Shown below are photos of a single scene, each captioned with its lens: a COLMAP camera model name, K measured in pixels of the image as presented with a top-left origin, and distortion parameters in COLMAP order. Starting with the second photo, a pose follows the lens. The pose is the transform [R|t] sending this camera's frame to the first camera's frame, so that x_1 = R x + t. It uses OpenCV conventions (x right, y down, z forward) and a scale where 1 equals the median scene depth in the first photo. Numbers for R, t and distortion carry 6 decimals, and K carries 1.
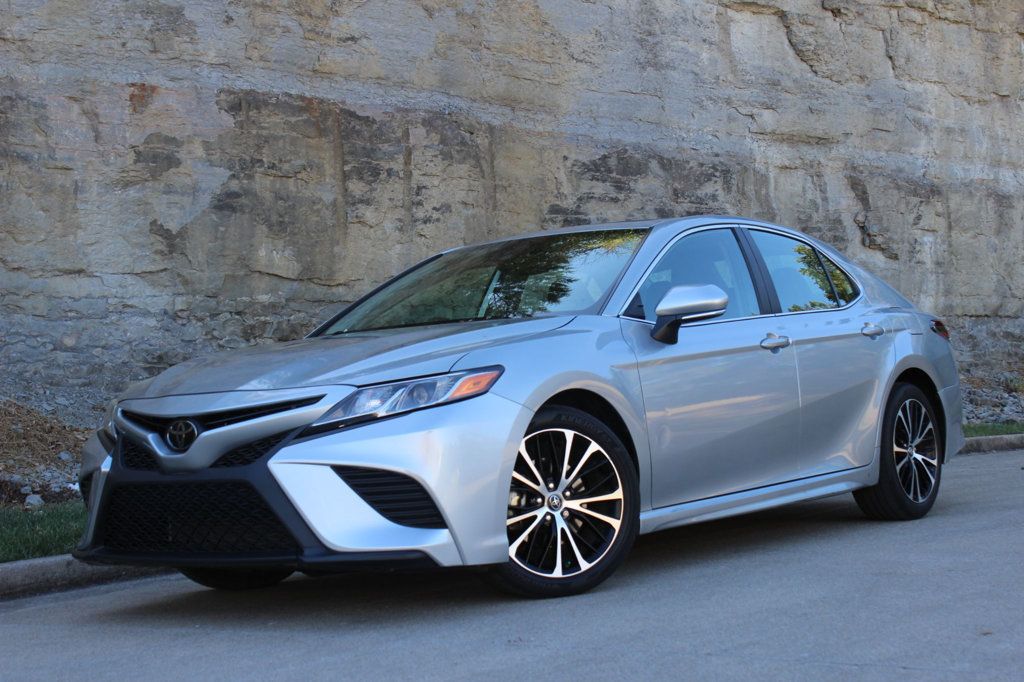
lens RADIAL K [[1670.1, 0, 512.0], [0, 1670.1, 341.0], [0, 0, 1]] dist [-0.025581, 0.063816]
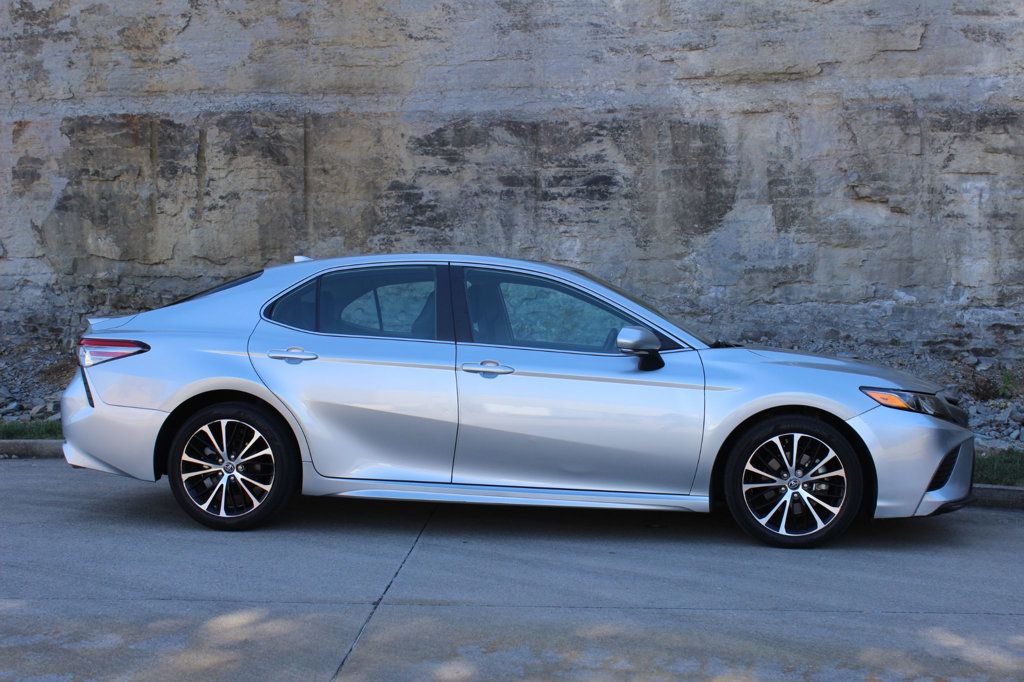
lens RADIAL K [[1344.4, 0, 512.0], [0, 1344.4, 341.0], [0, 0, 1]] dist [-0.070128, 0.129604]
pose [[0.573591, 0.058347, -0.817061, 0.822690], [0.003955, 0.997251, 0.073991, -0.046417], [0.819133, -0.045672, 0.571783, 0.612697]]
